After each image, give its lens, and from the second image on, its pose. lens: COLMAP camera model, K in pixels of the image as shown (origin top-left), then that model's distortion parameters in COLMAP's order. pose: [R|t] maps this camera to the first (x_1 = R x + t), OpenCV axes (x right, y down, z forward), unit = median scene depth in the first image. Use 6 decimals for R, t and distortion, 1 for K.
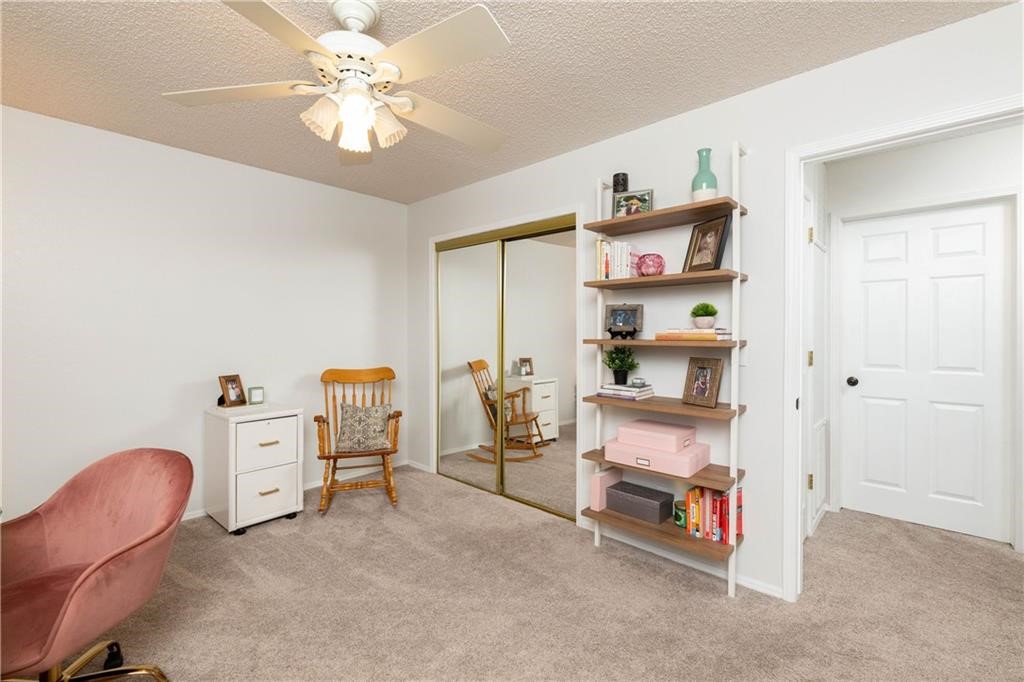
lens RADIAL K [[442.5, 0, 521.2], [0, 442.5, 337.3], [0, 0, 1]] dist [-0.001990, -0.000172]
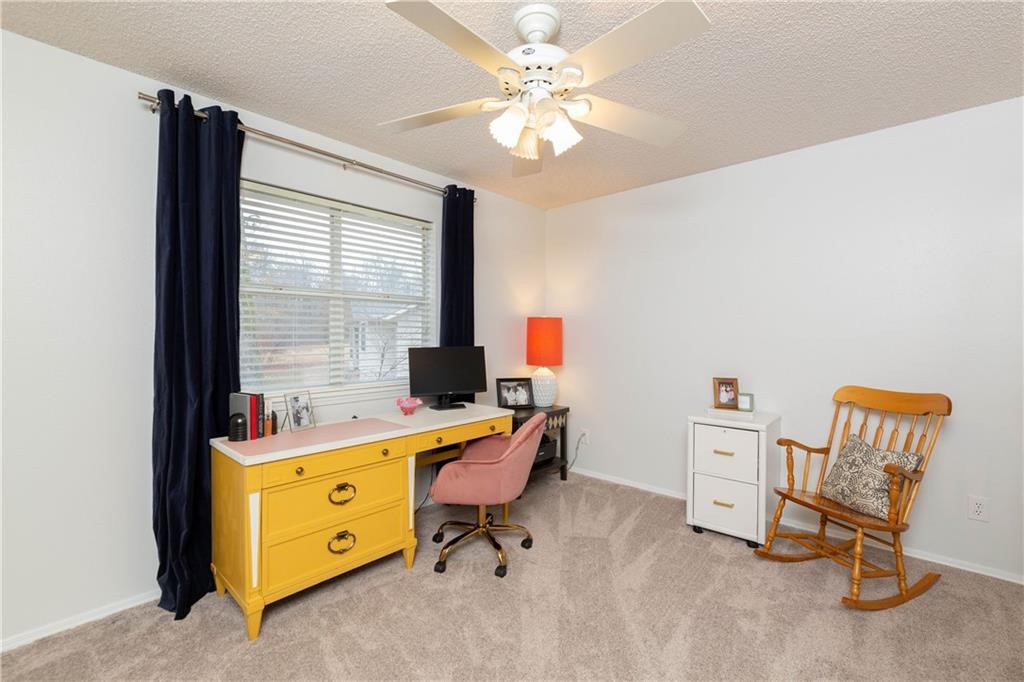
lens RADIAL K [[442.5, 0, 521.2], [0, 442.5, 337.3], [0, 0, 1]] dist [-0.001990, -0.000172]
pose [[0.004679, 0.001415, -0.999988, 0.359099], [-0.010969, 0.999939, 0.001364, -0.004388], [0.999929, 0.010963, 0.004694, 0.531670]]
